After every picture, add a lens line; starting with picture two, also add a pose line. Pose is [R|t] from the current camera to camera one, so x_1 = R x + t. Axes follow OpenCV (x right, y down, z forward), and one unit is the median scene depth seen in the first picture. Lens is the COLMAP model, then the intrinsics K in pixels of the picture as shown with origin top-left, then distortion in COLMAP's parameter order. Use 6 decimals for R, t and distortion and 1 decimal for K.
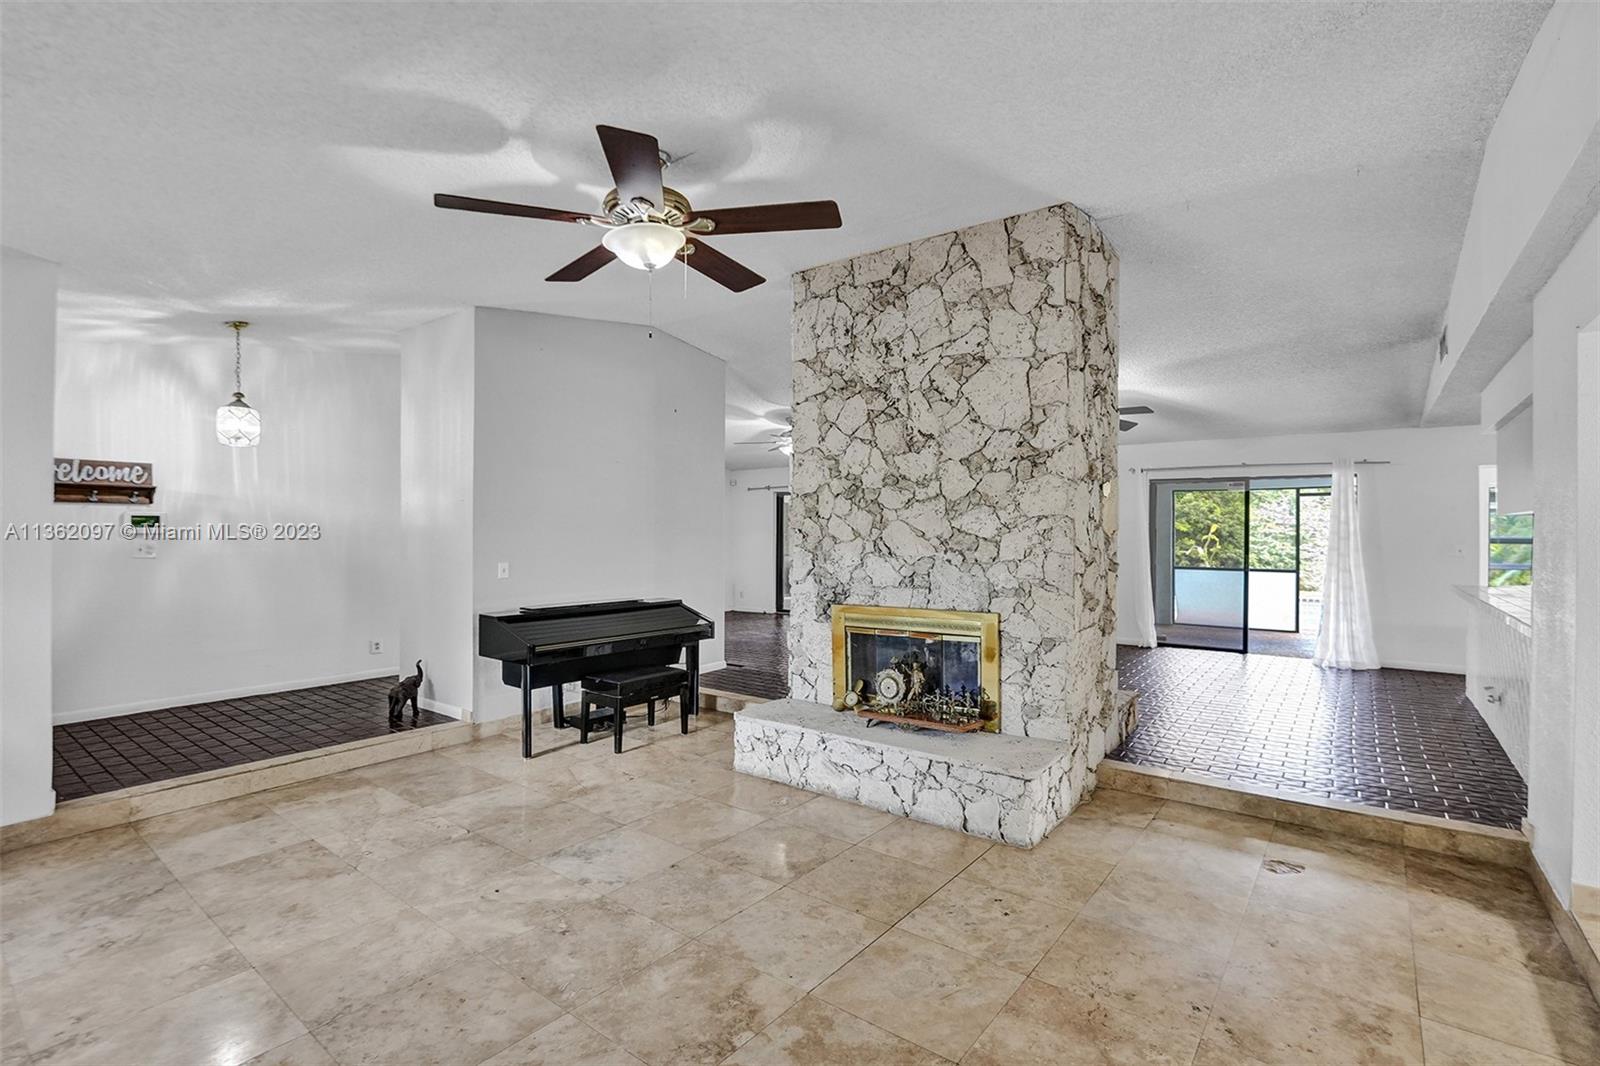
lens RADIAL K [[740.8, 0, 817.1], [0, 740.8, 530.1], [0, 0, 1]] dist [-0.027031, 0.003563]
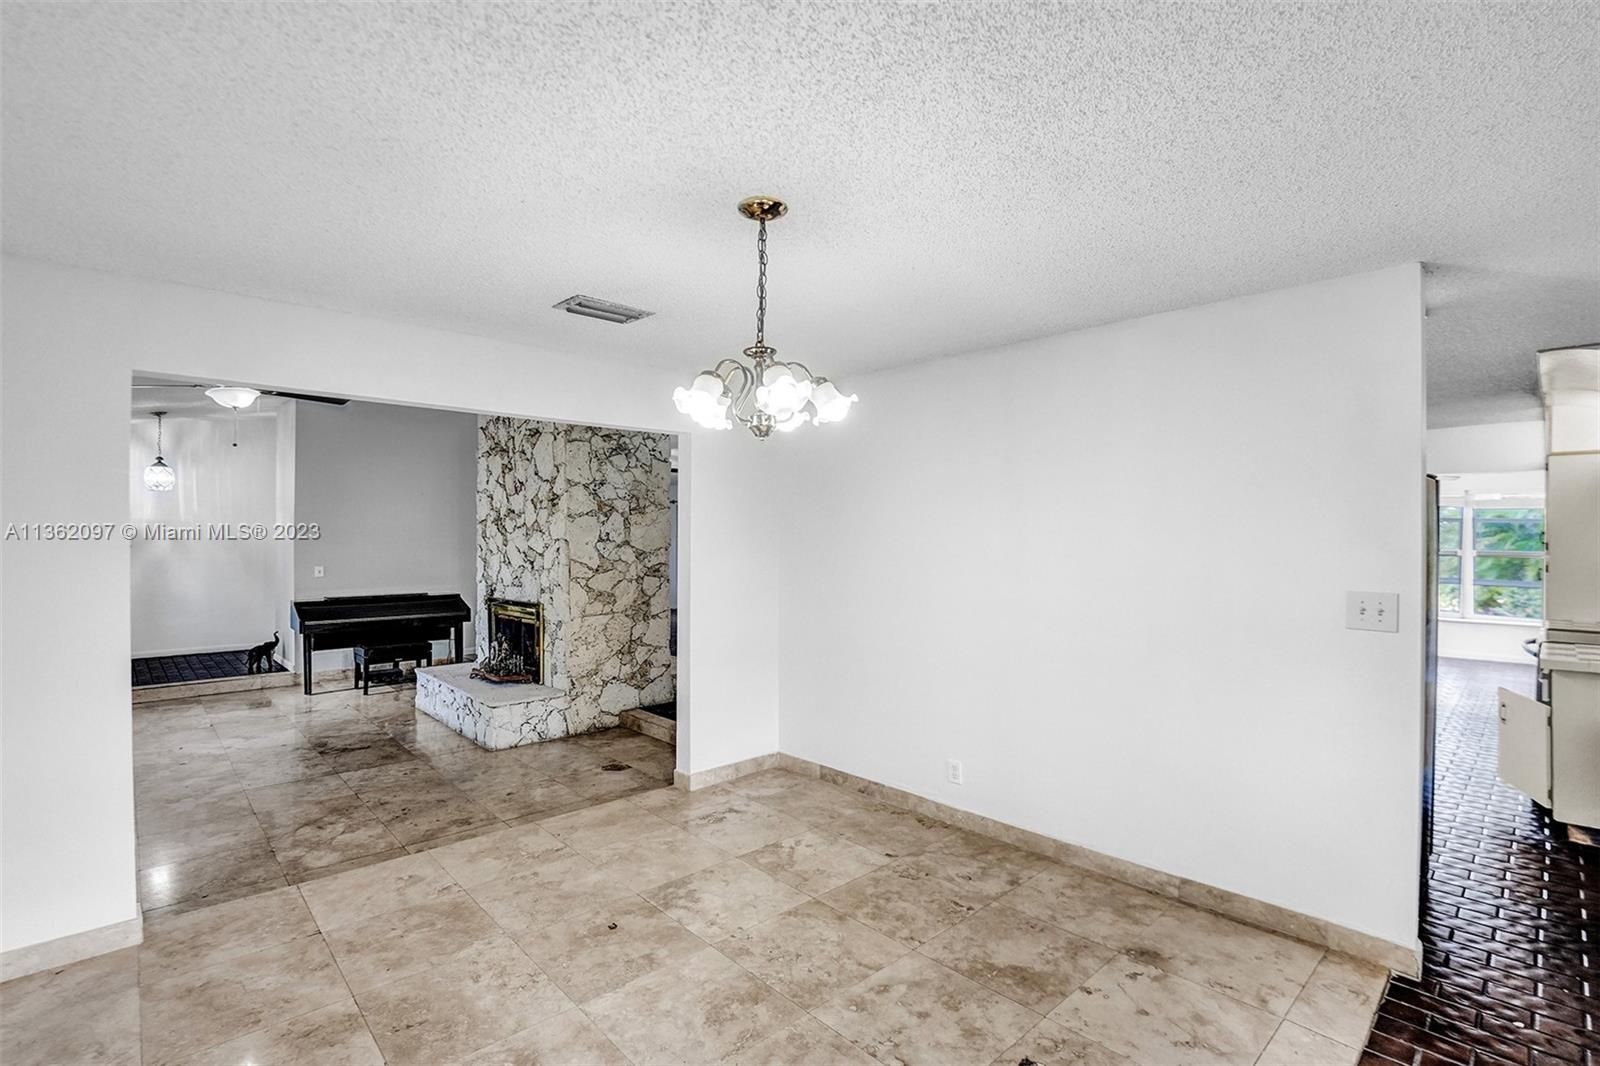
lens RADIAL K [[740.8, 0, 806.6], [0, 740.8, 535.1], [0, 0, 1]] dist [-0.027031, 0.003563]
pose [[0.985735, 0.000910, -0.168303, 0.953491], [0.000041, 0.999984, 0.005648, -0.032220], [0.168305, -0.005574, 0.985719, -0.350596]]
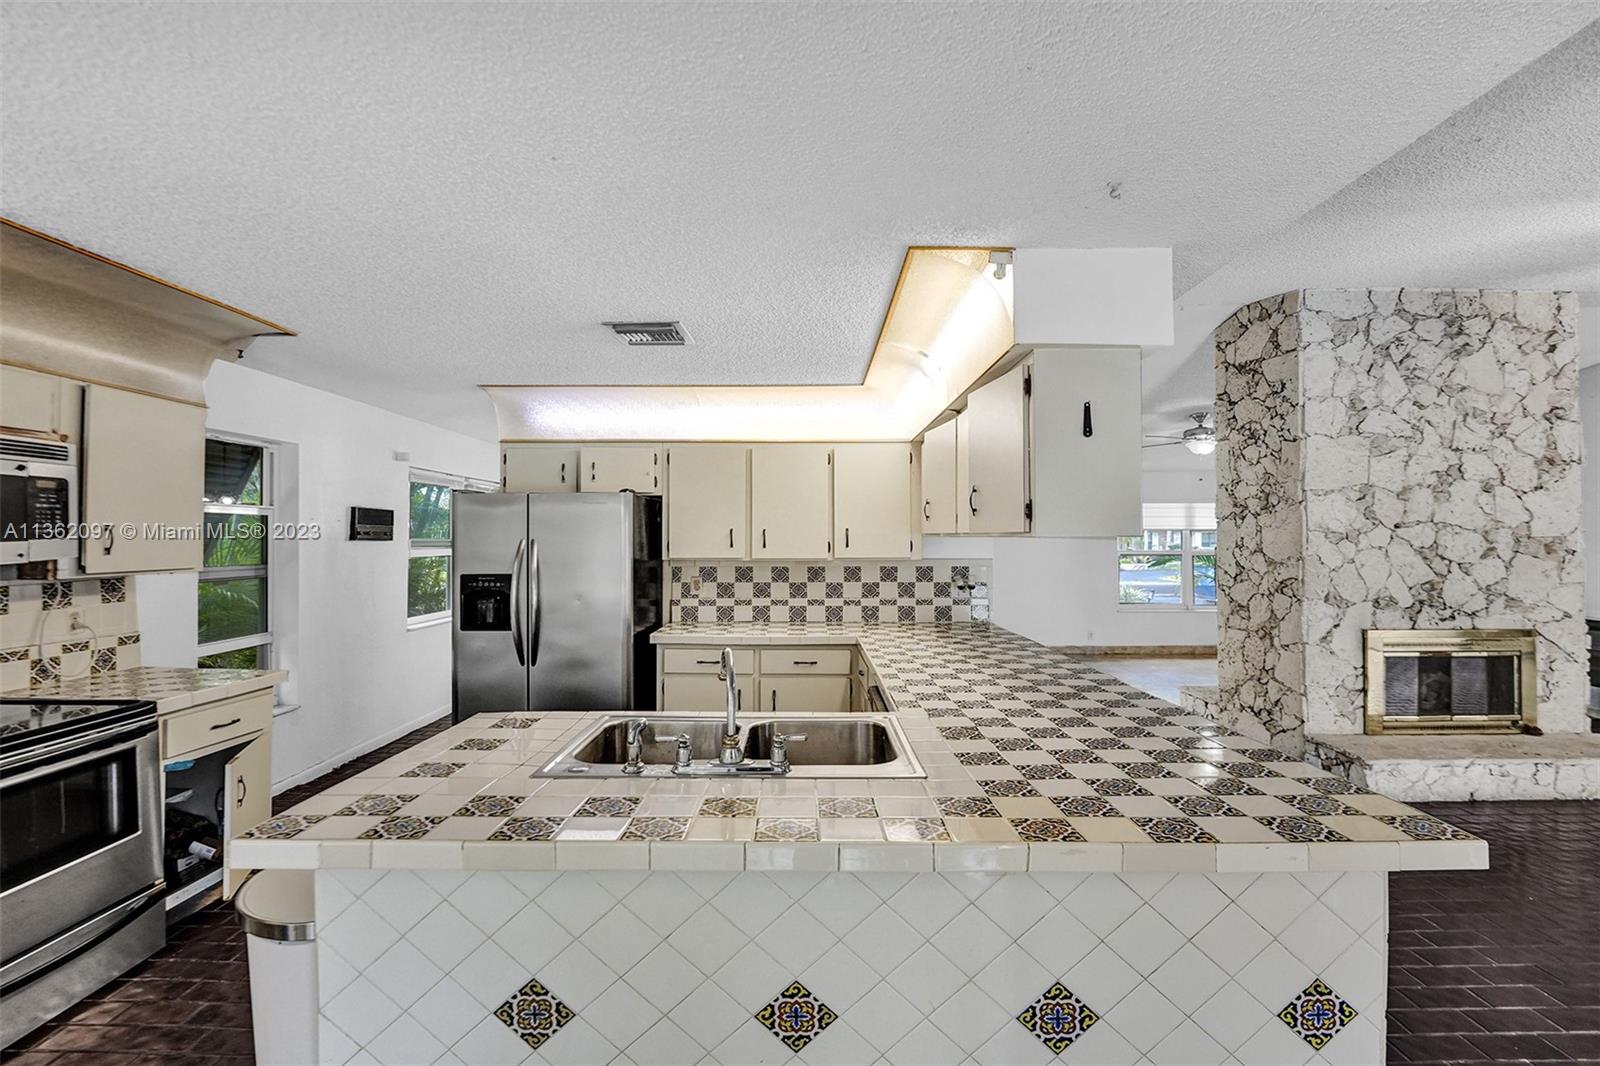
lens RADIAL K [[740.8, 0, 802.8], [0, 740.8, 525.1], [0, 0, 1]] dist [-0.027031, 0.003563]
pose [[-0.808712, -0.013372, -0.588053, 1.647072], [0.000440, 0.999728, -0.023339, -0.021245], [0.588204, -0.019134, -0.808486, 1.501775]]
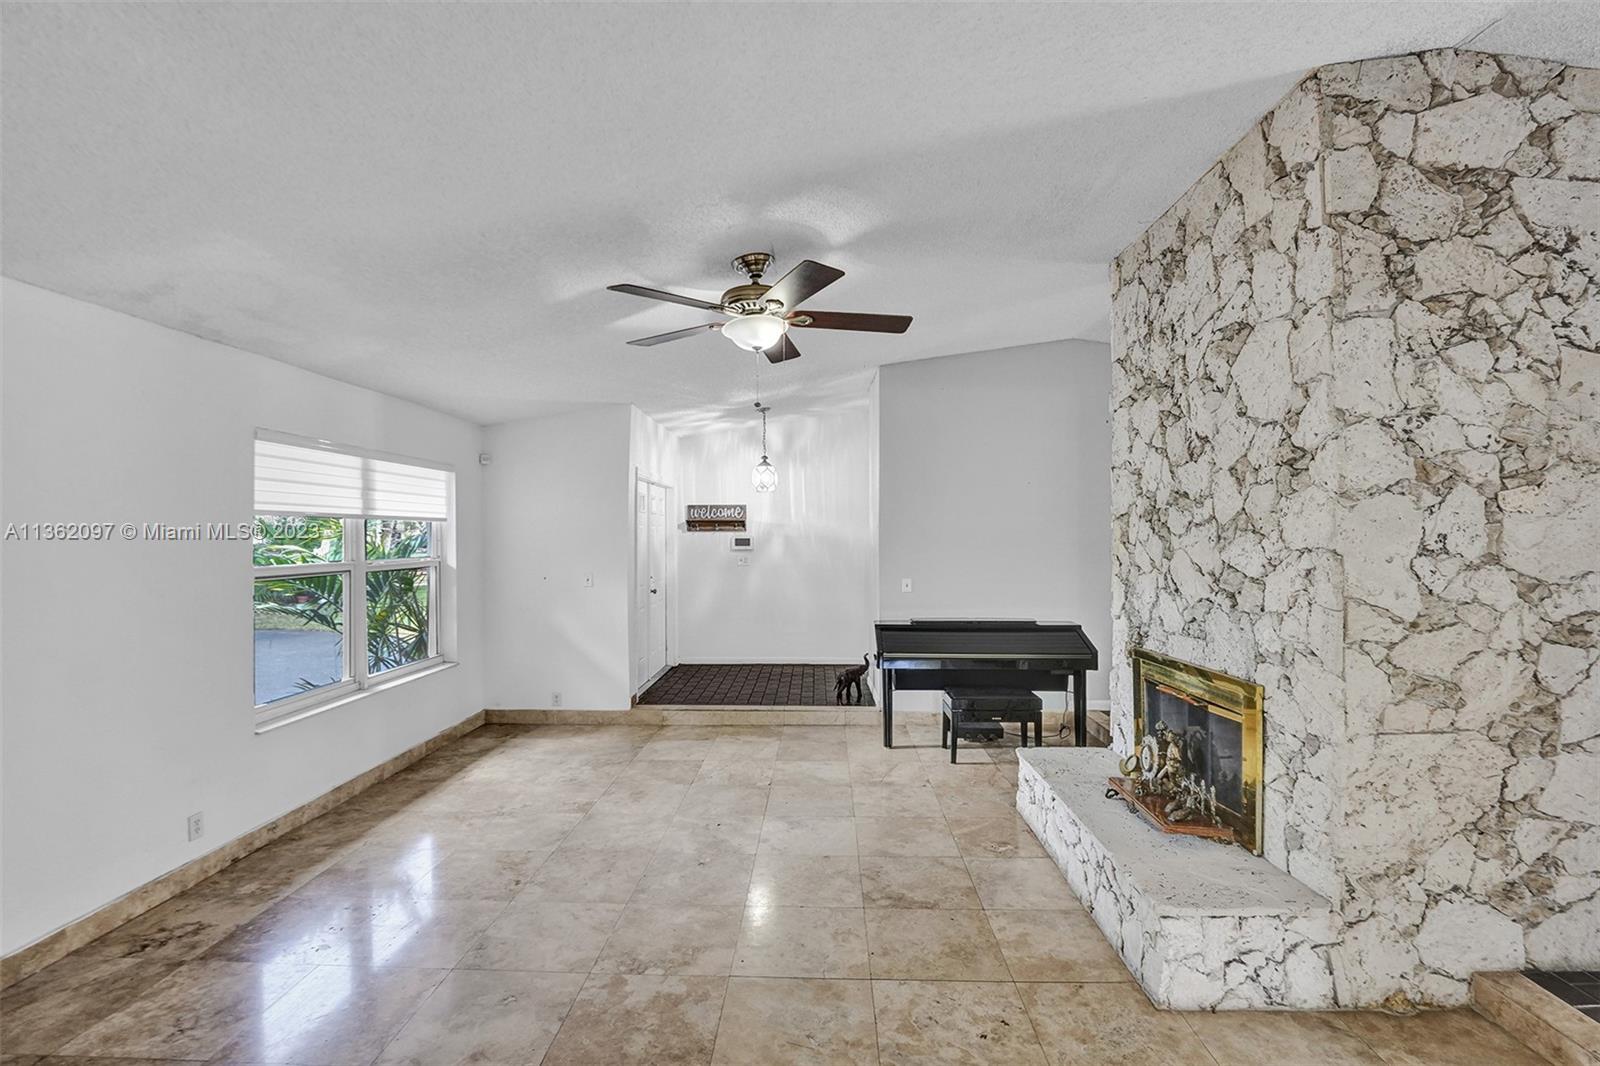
lens RADIAL K [[740.8, 0, 799.9], [0, 740.8, 532.4], [0, 0, 1]] dist [-0.027031, 0.003563]
pose [[0.573781, -0.005966, -0.818987, 0.527330], [0.003842, 0.999982, -0.004593, -0.029449], [0.819000, -0.000511, 0.573793, 0.227125]]
